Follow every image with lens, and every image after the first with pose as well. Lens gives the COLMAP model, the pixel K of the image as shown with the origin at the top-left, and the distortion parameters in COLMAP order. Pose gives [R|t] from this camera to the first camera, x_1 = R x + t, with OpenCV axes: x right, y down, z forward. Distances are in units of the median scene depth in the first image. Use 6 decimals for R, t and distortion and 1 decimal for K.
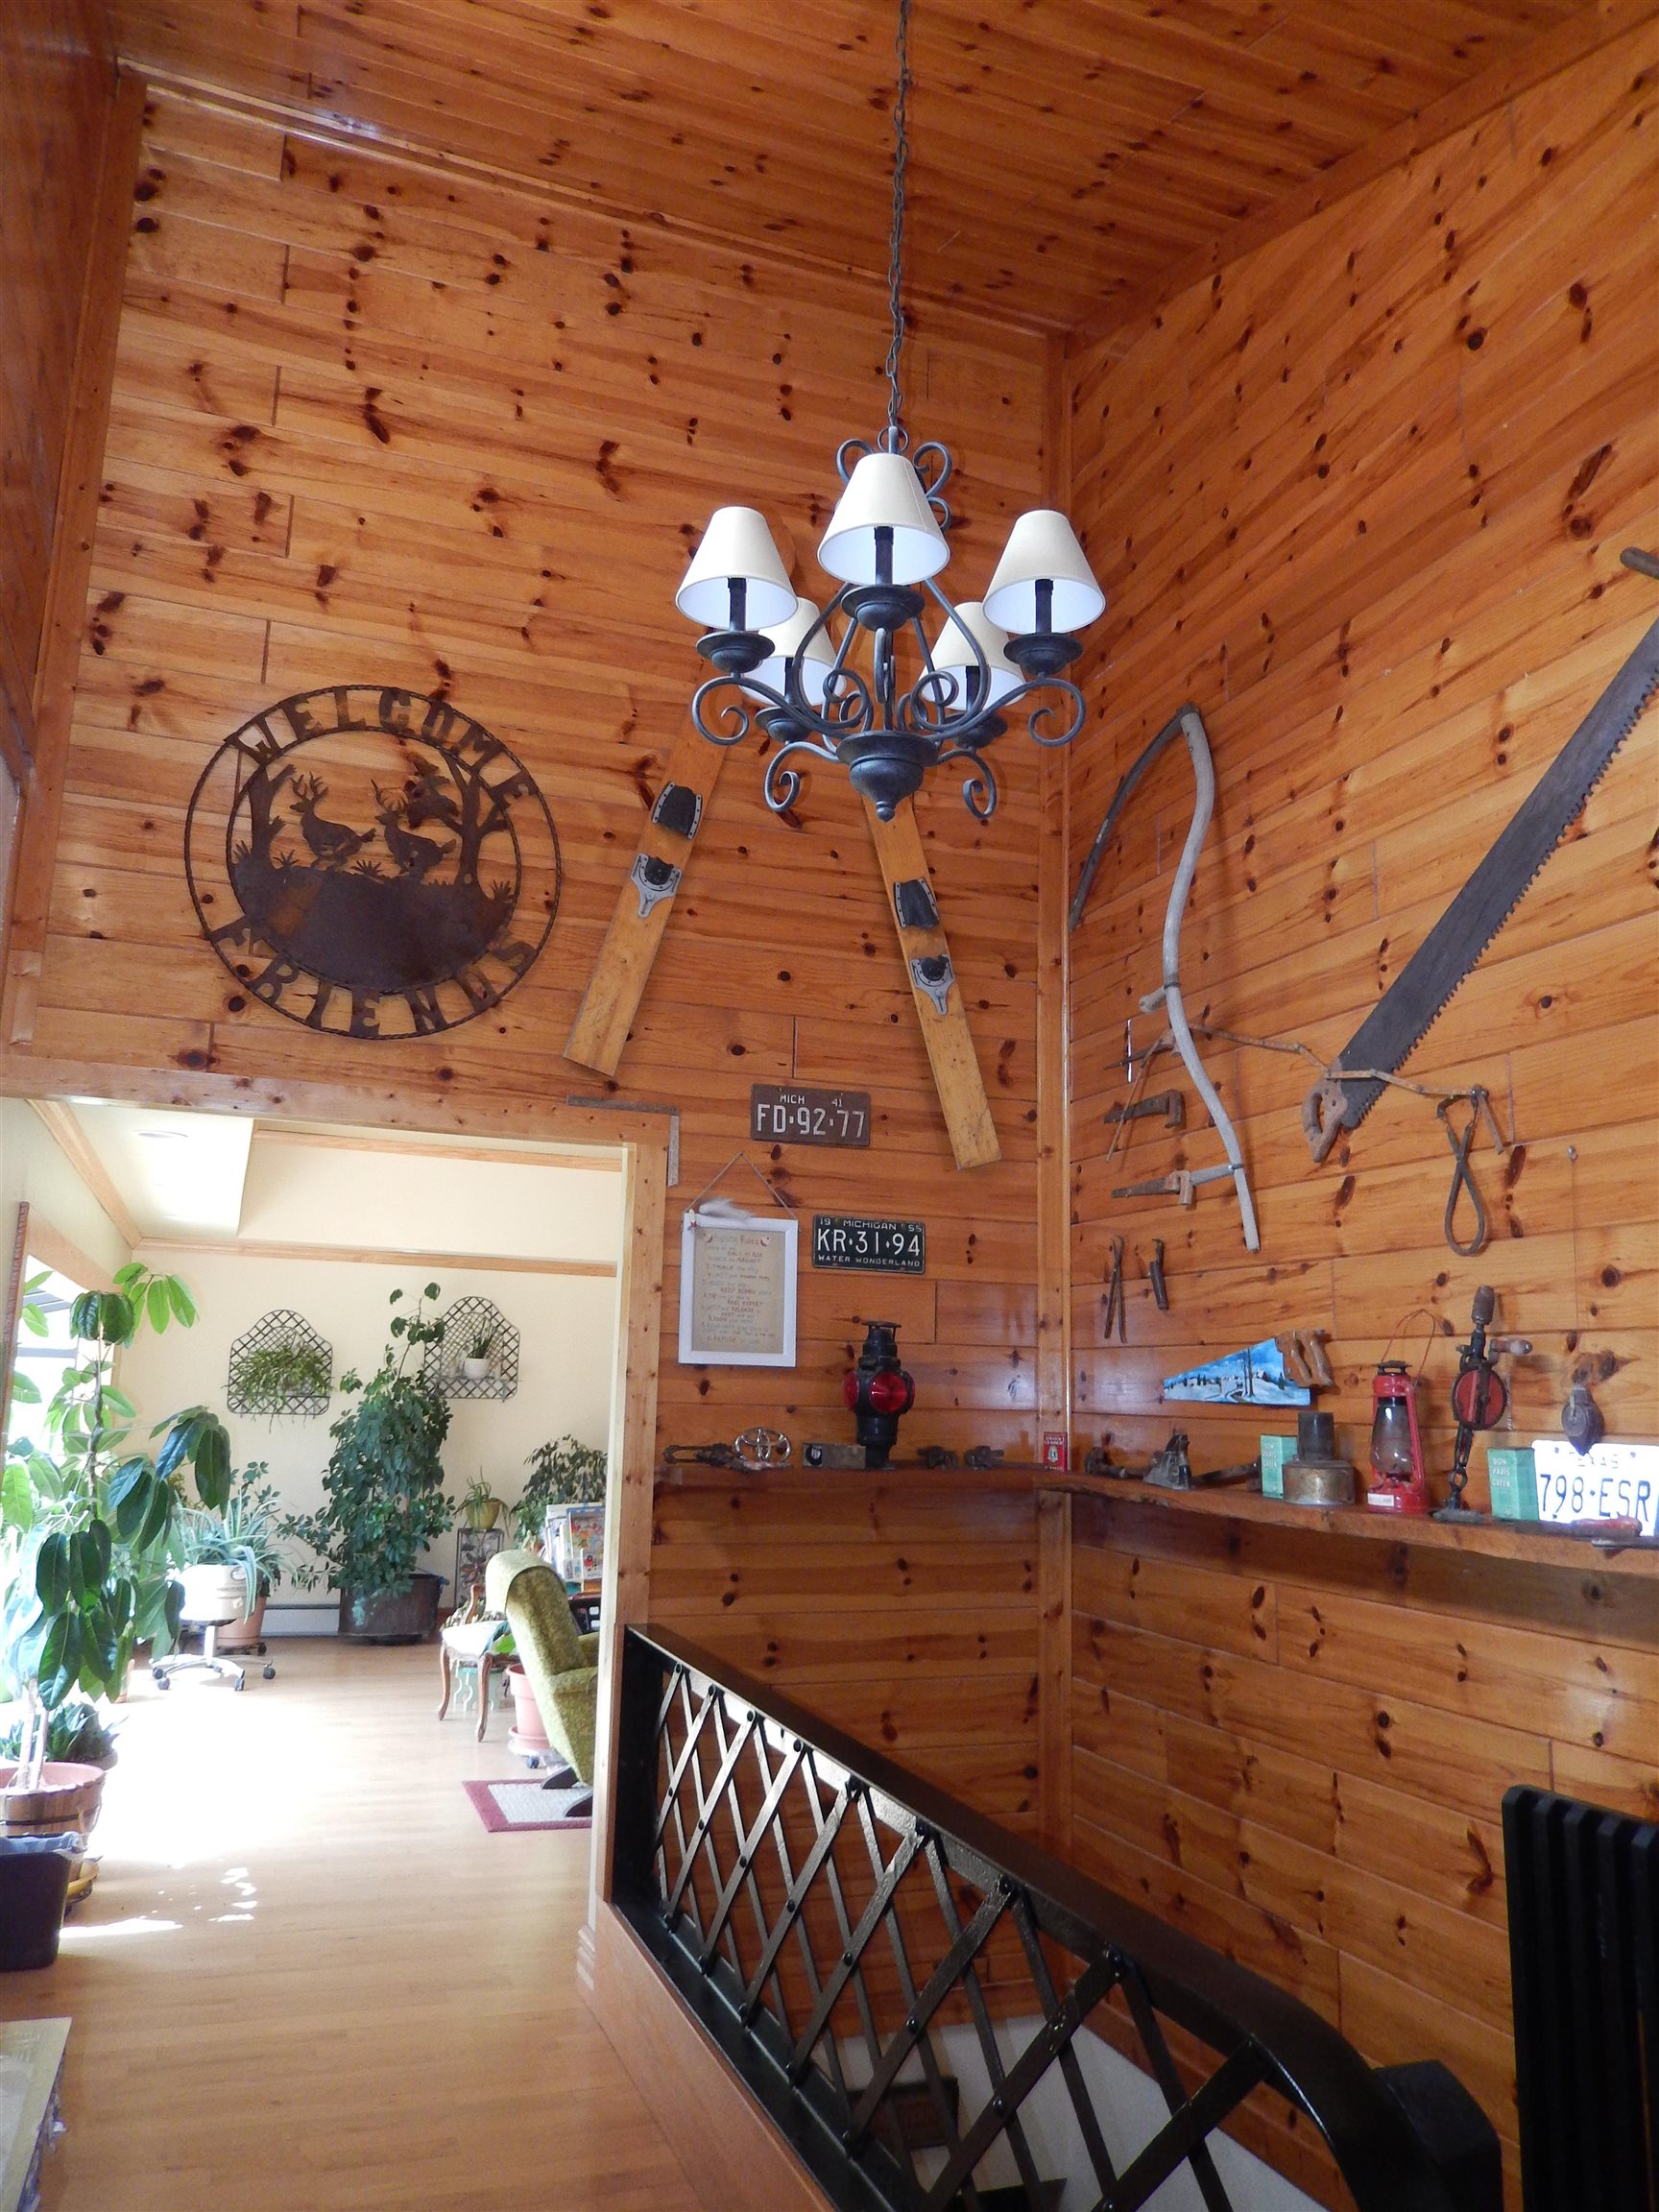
lens RADIAL K [[1602.0, 0, 829.5], [0, 1602.0, 1106.0], [0, 0, 1]] dist [-0.026603, -0.005928]
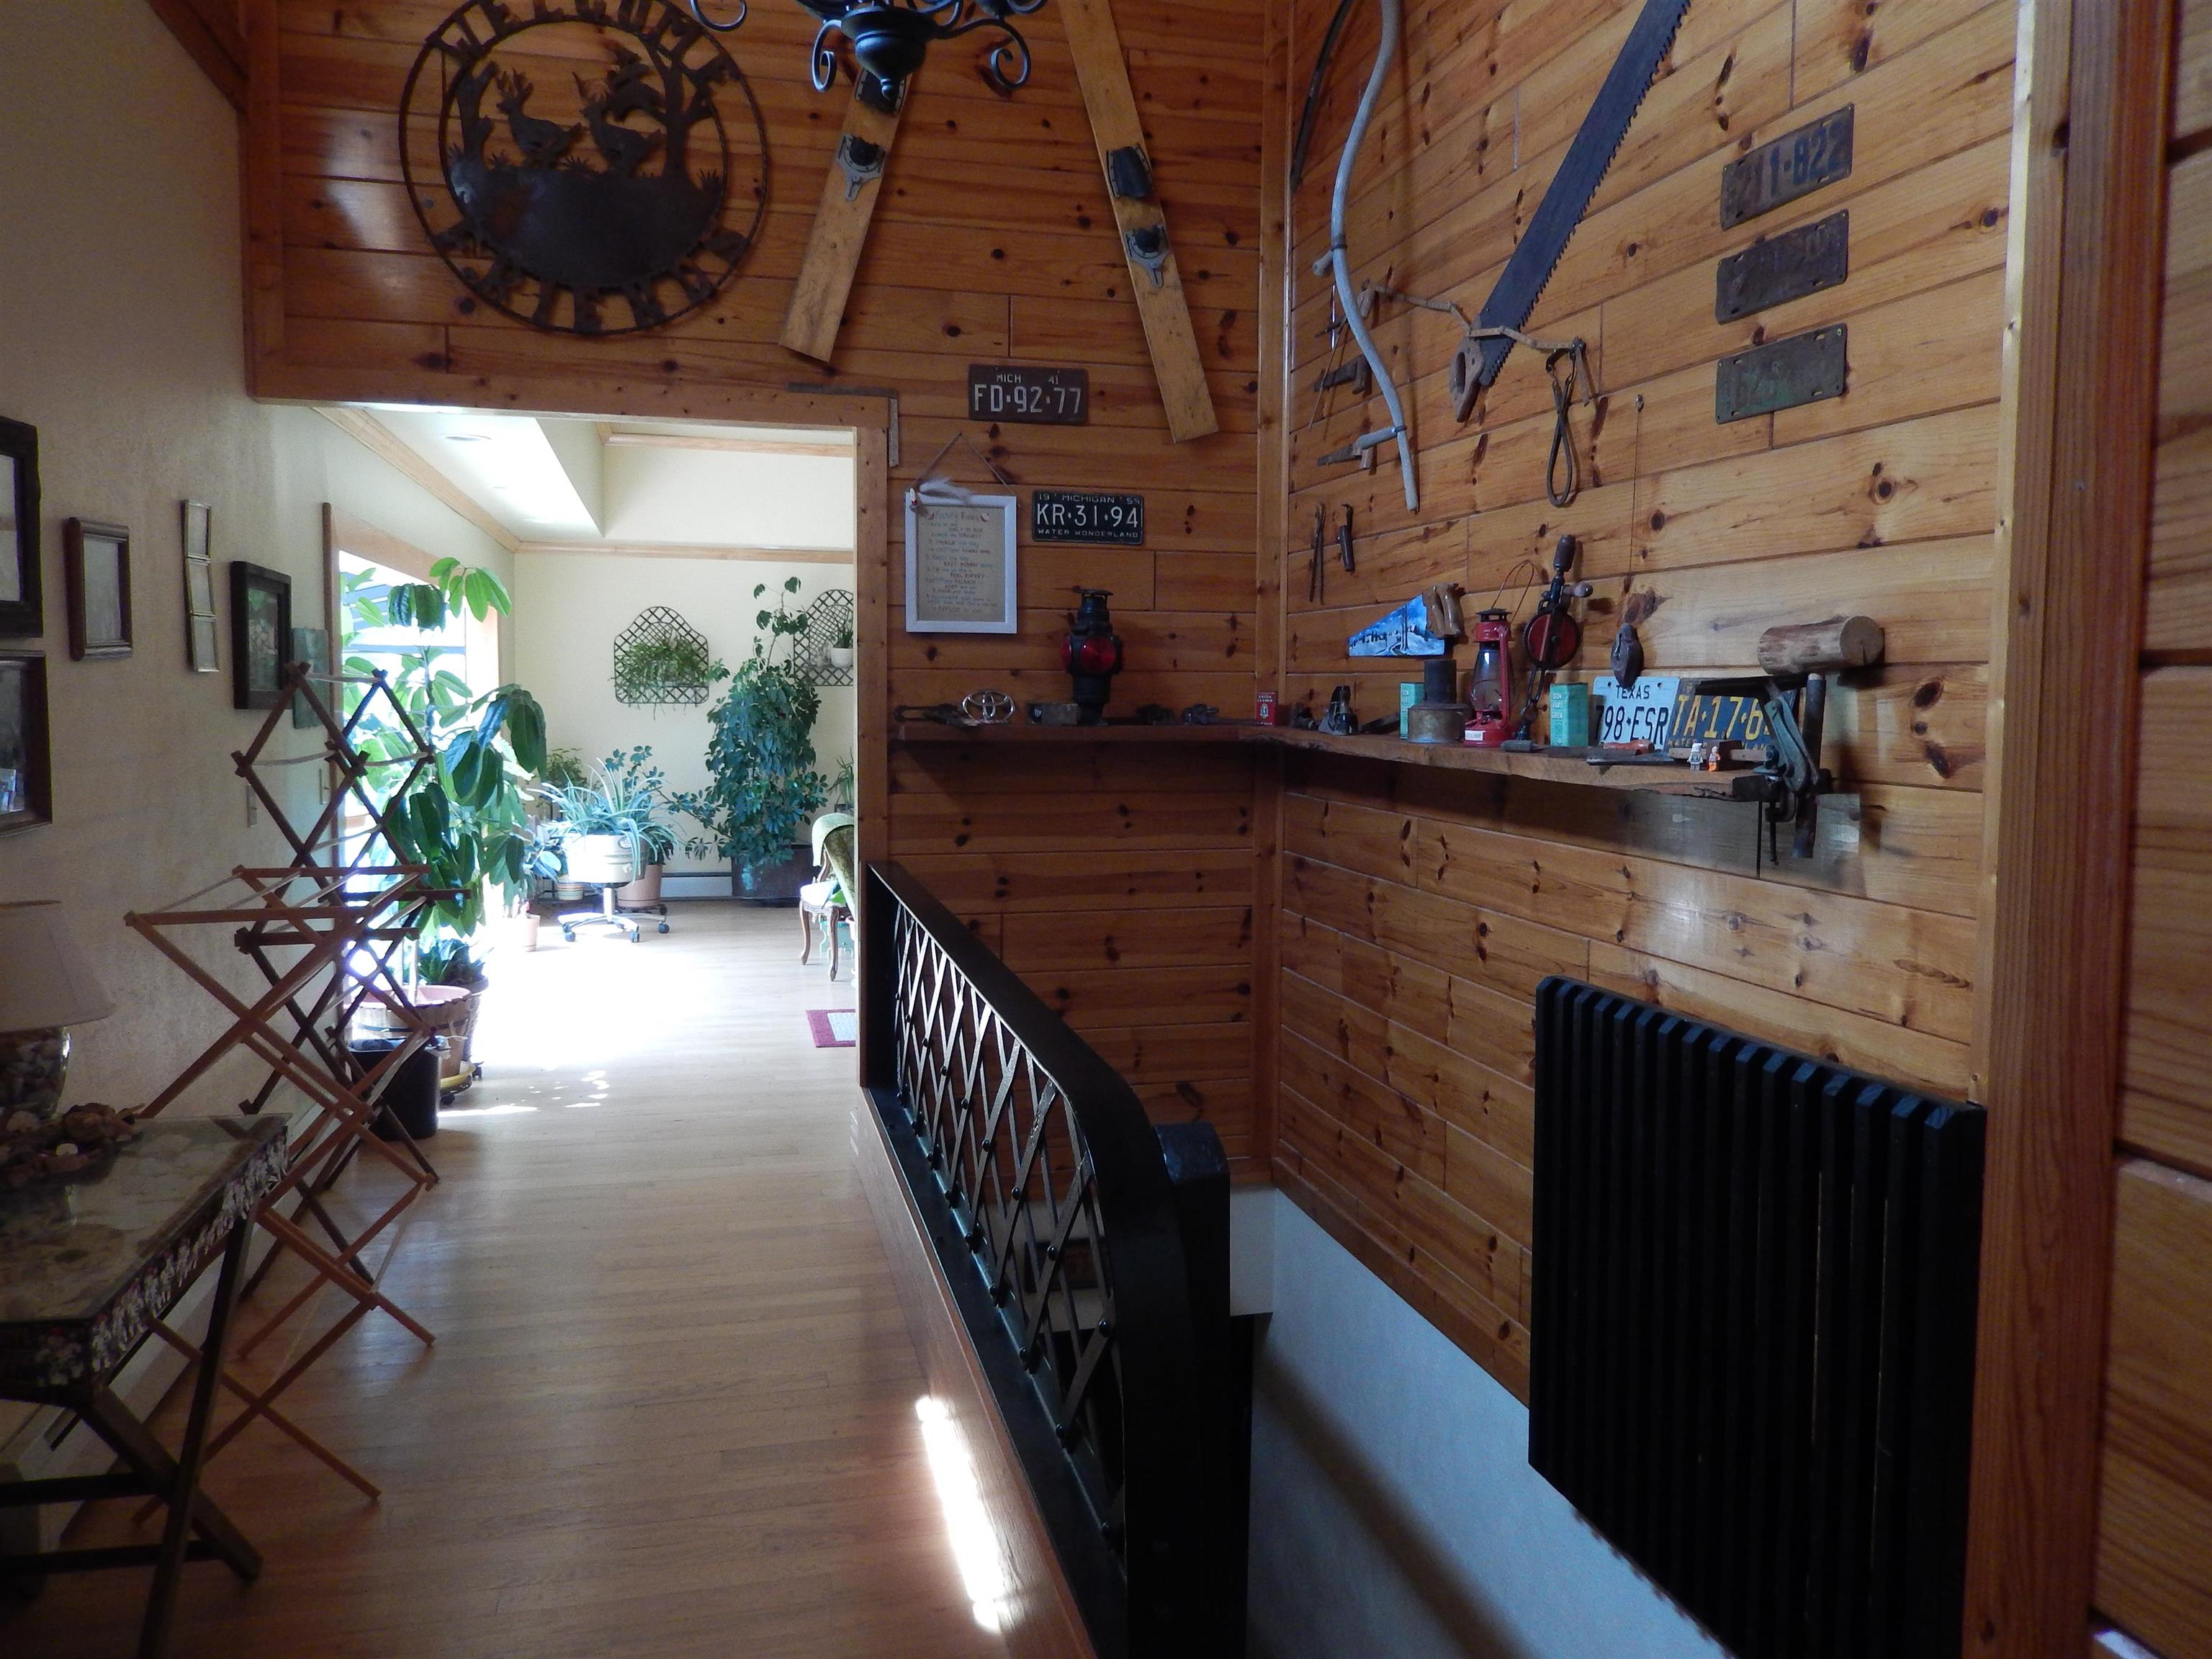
lens RADIAL K [[1602.0, 0, 1106.0], [0, 1602.0, 829.5], [0, 0, 1]] dist [-0.026603, -0.005928]
pose [[0.994668, -0.007196, -0.102880, 0.151994], [0.033942, 0.964829, 0.260677, 0.010648], [0.097386, -0.262779, 0.959929, -0.070711]]
